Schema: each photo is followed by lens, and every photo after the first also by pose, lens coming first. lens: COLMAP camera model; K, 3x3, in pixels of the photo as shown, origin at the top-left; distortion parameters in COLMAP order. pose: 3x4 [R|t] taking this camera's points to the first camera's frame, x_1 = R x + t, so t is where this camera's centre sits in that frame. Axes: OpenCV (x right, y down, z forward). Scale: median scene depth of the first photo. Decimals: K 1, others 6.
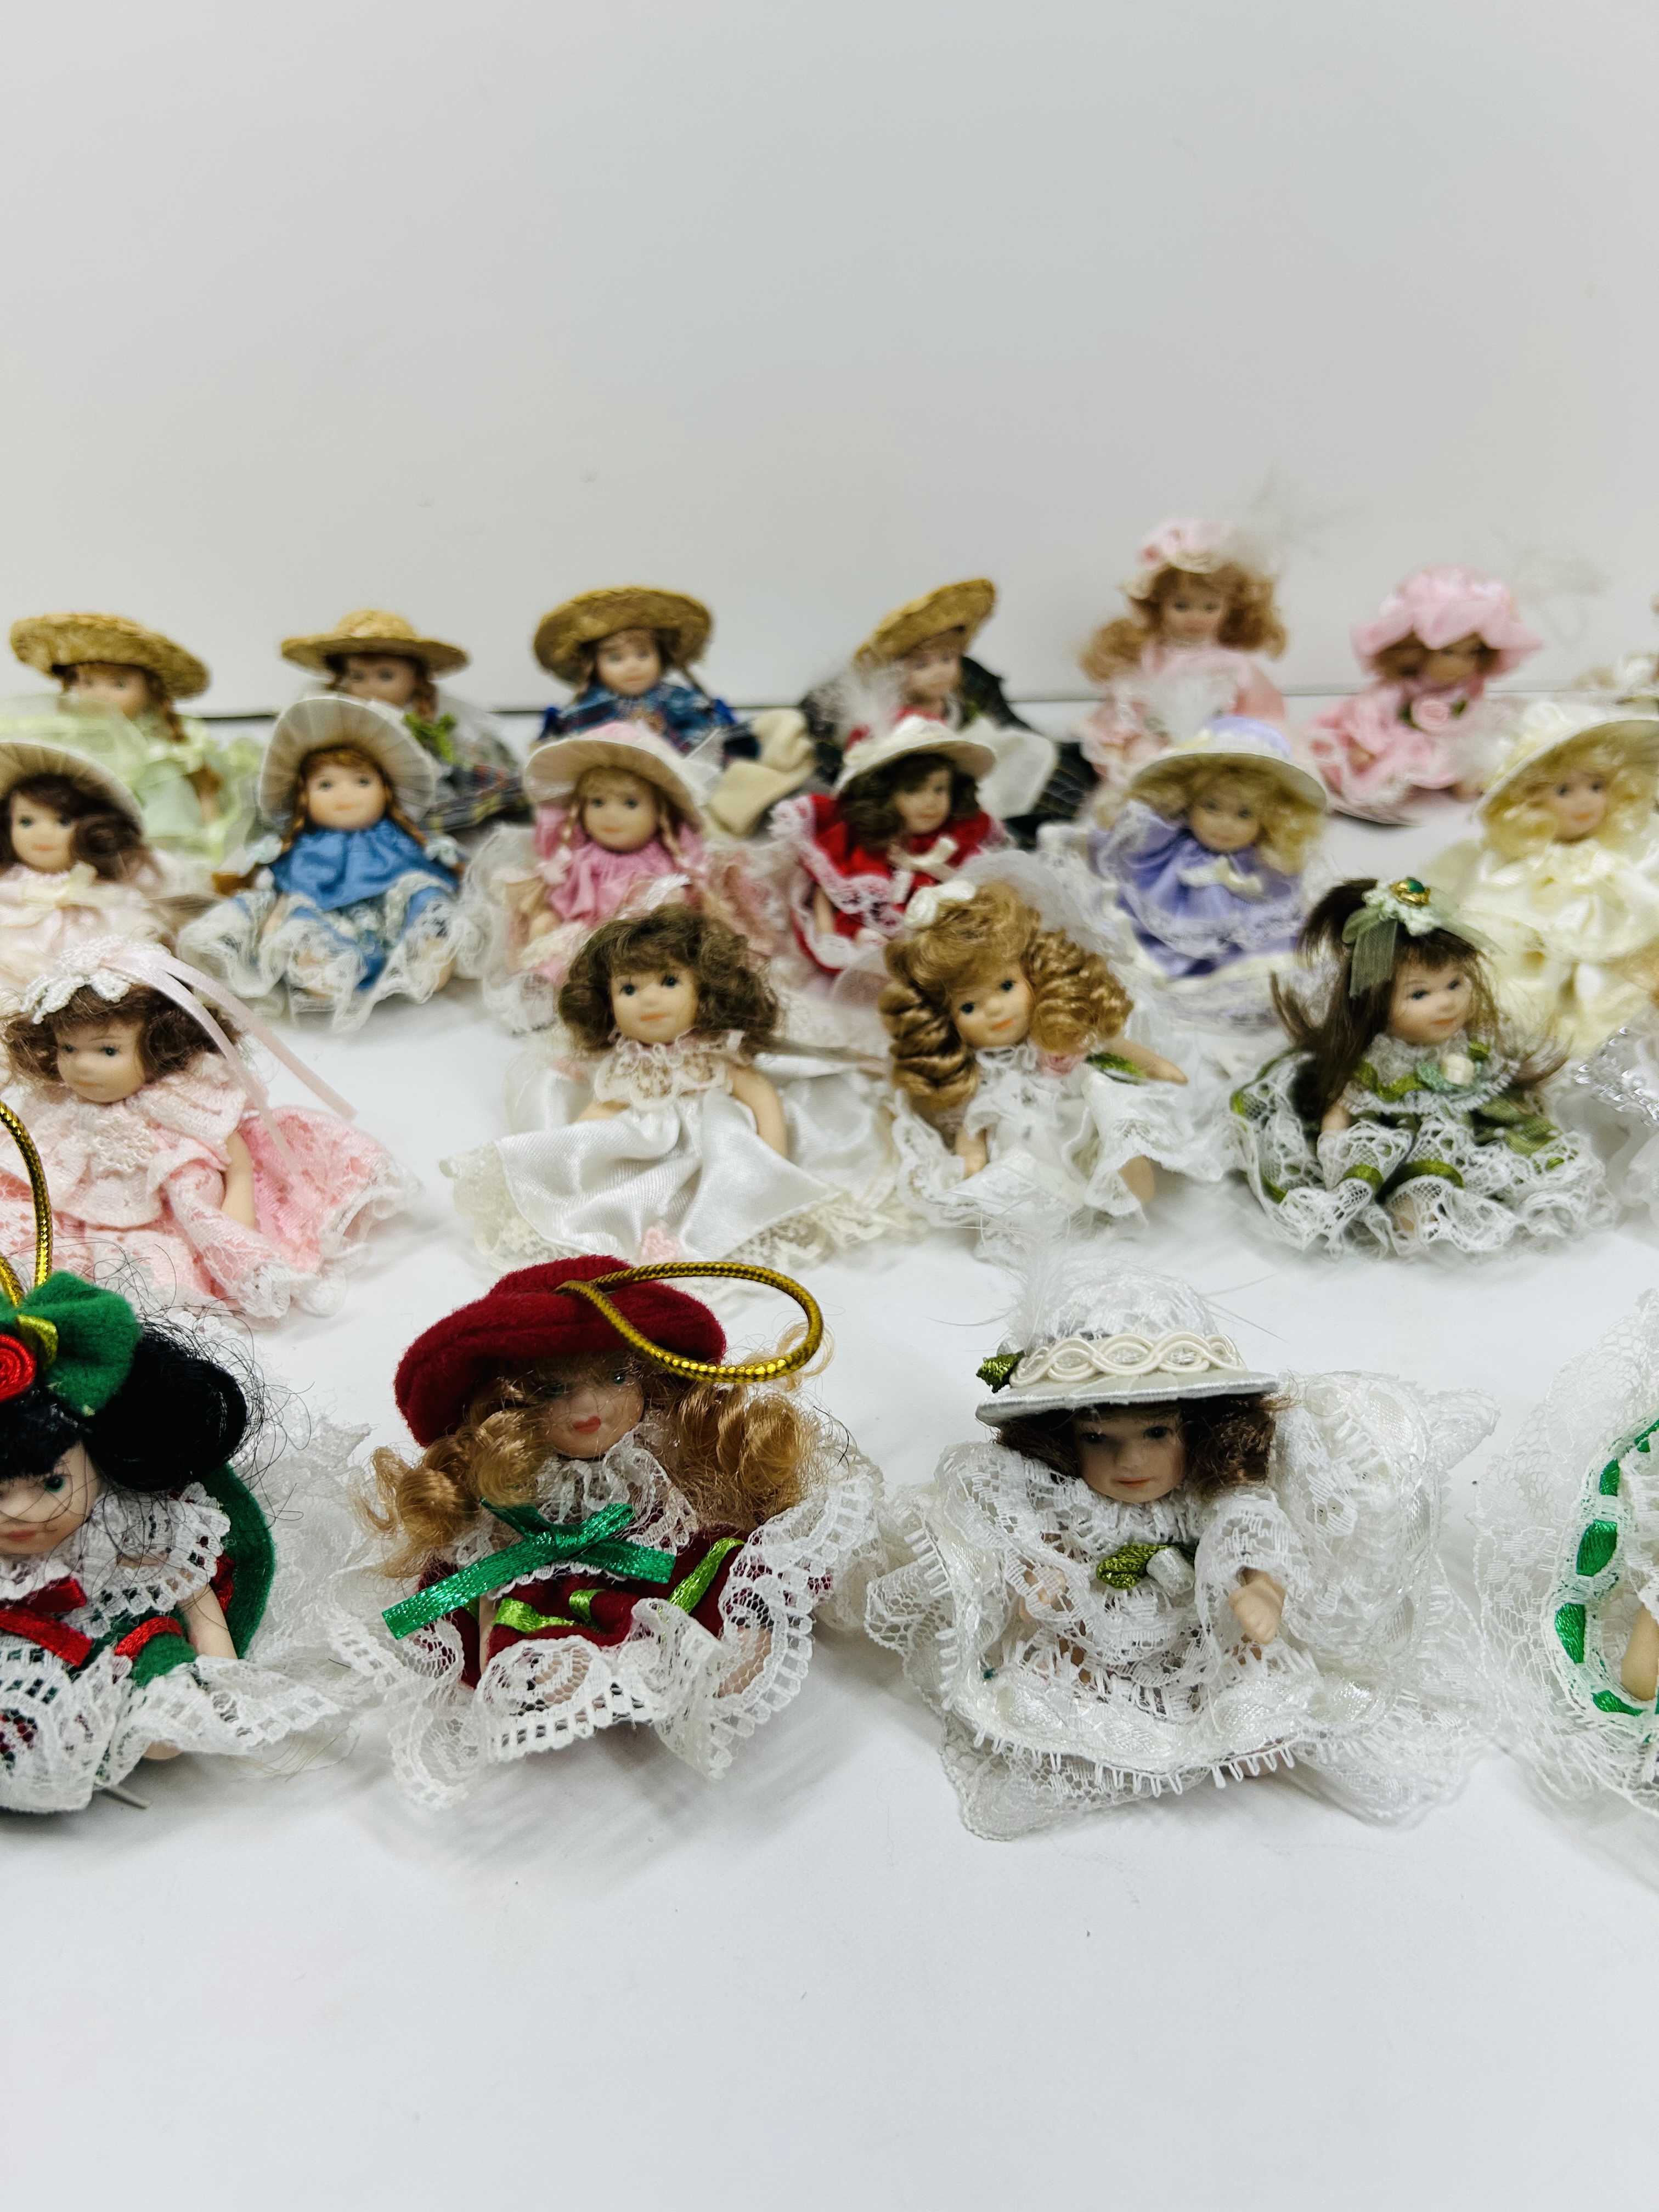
lens RADIAL K [[1694.6, 0, 841.9], [0, 1694.6, 1111.6], [0, 0, 1]] dist [0.076666, -0.177540]
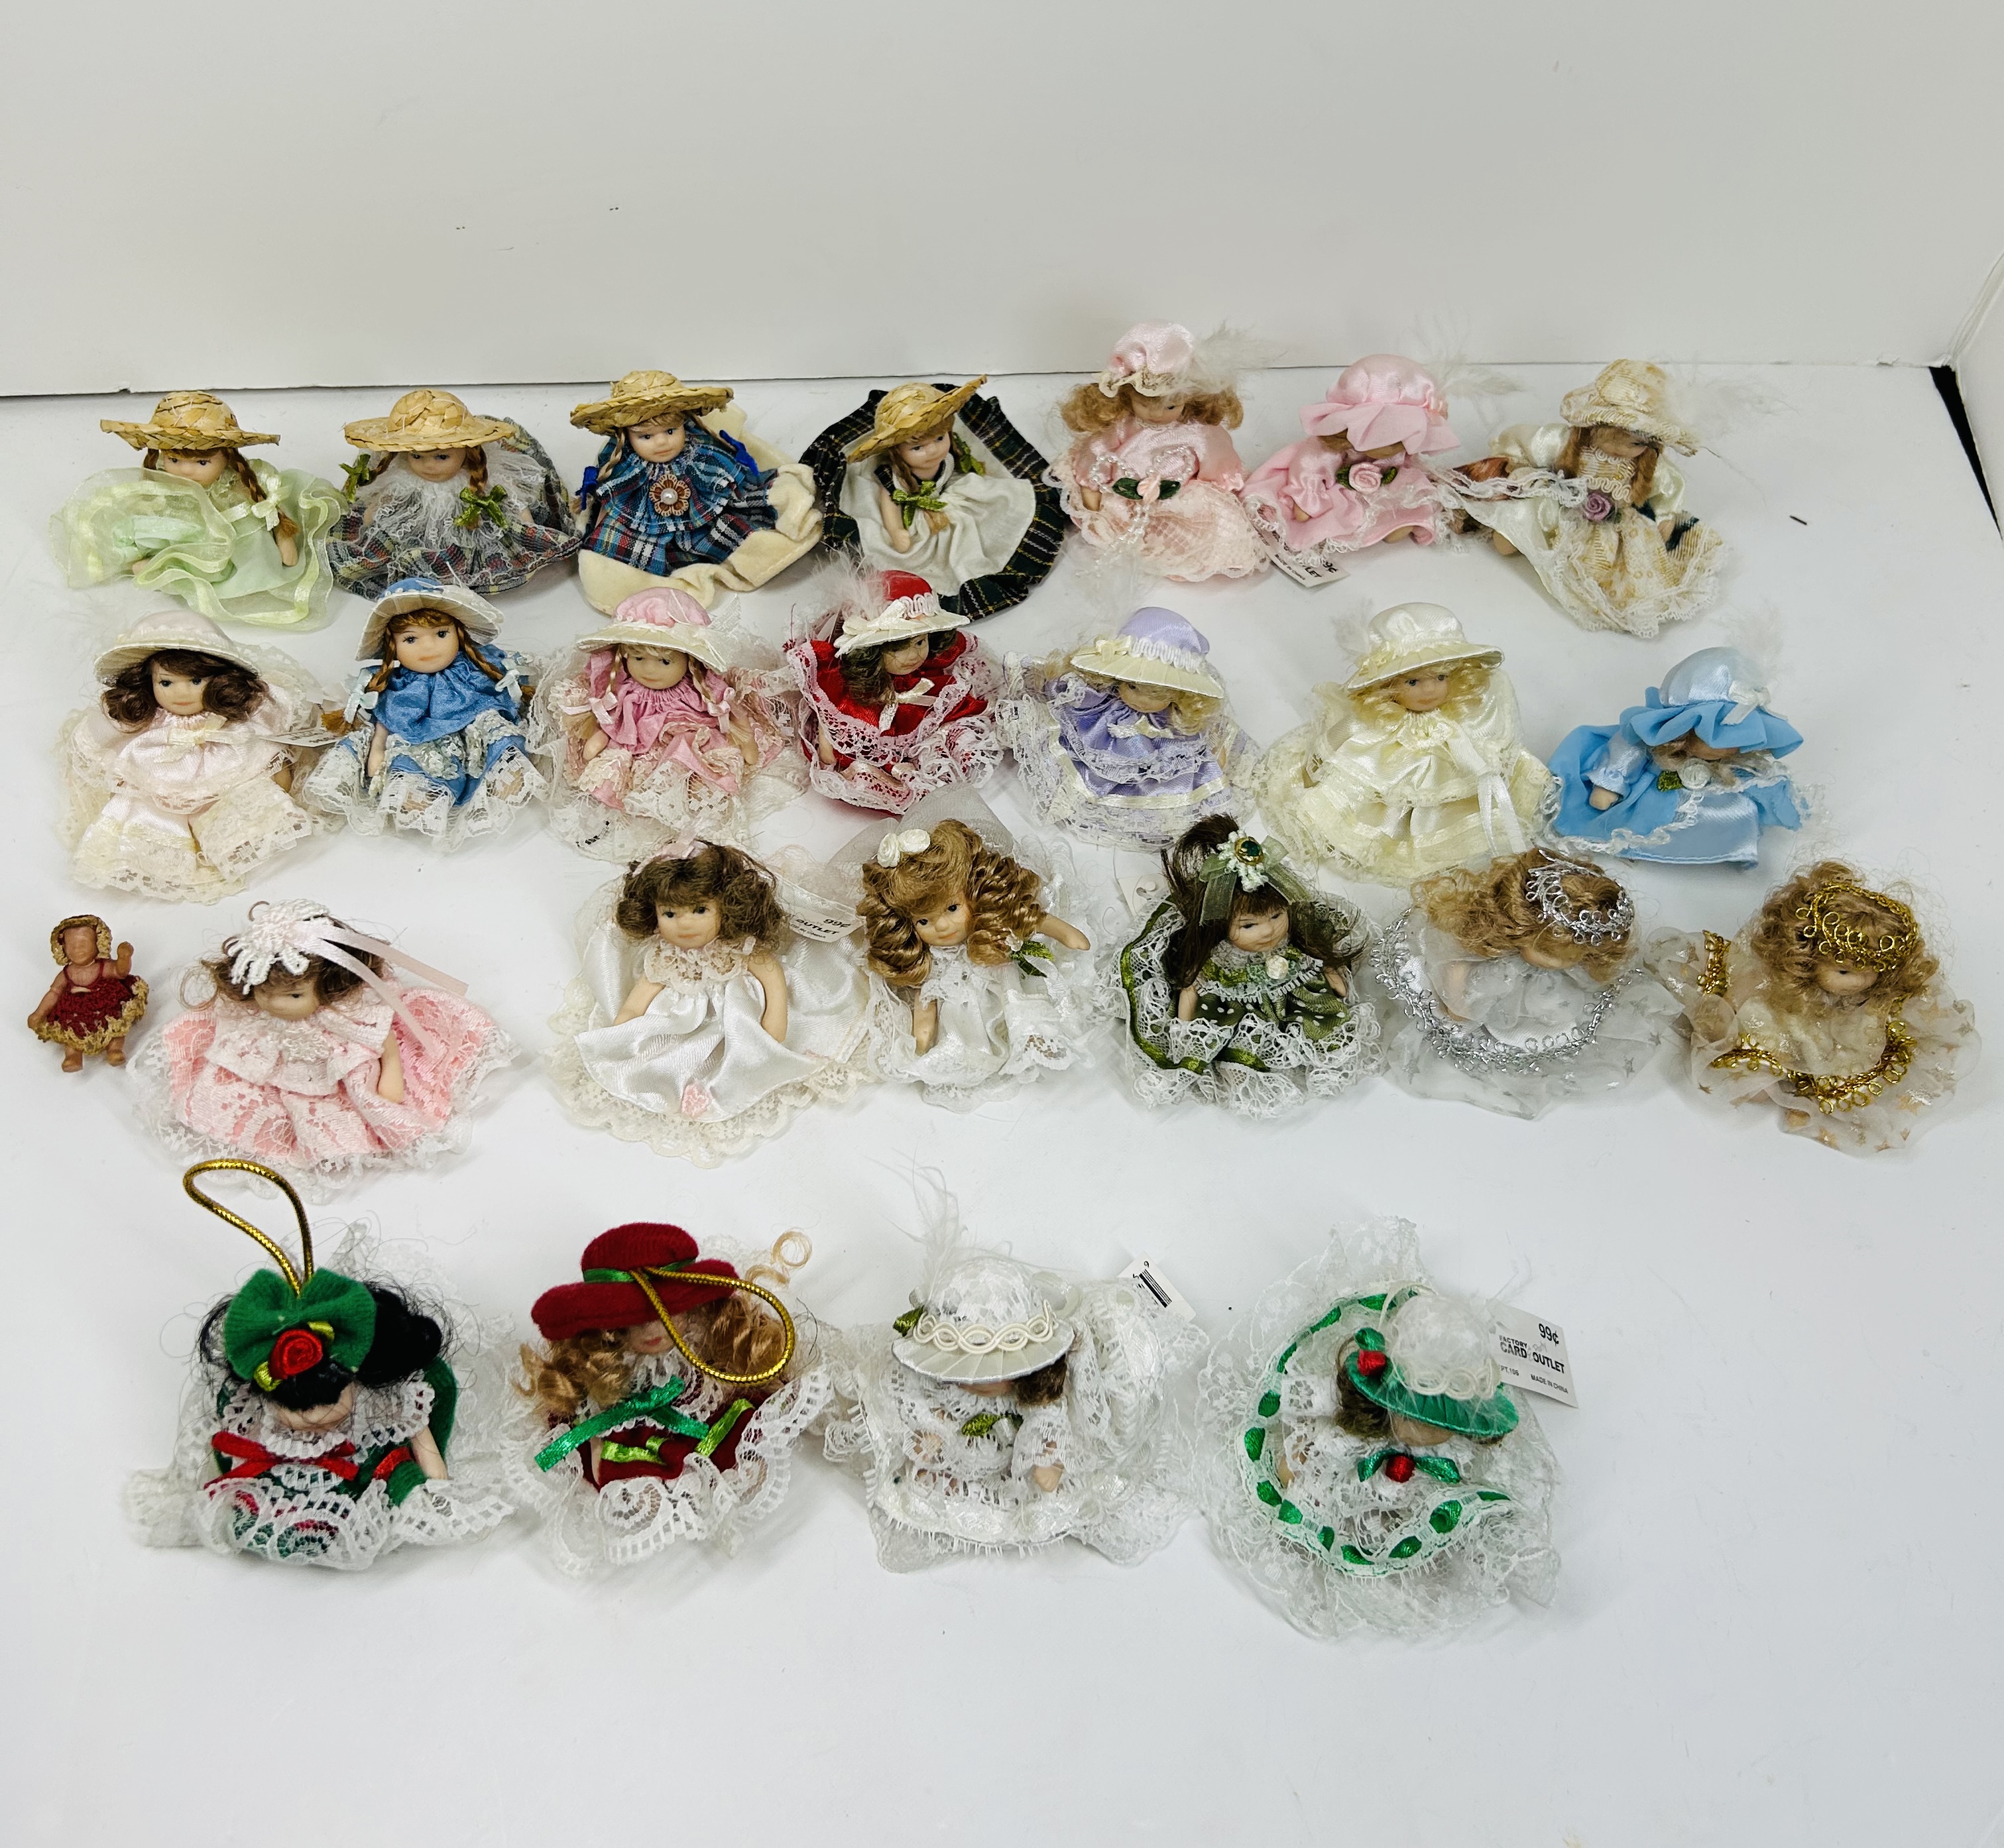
lens RADIAL K [[2025.1, 0, 979.6], [0, 2025.1, 731.6], [0, 0, 1]] dist [0.154367, -0.411613]
pose [[0.999354, 0.013143, 0.033458, 0.064877], [-0.023082, 0.948156, 0.316967, -0.732699], [-0.027557, -0.317535, 0.947846, -0.496200]]
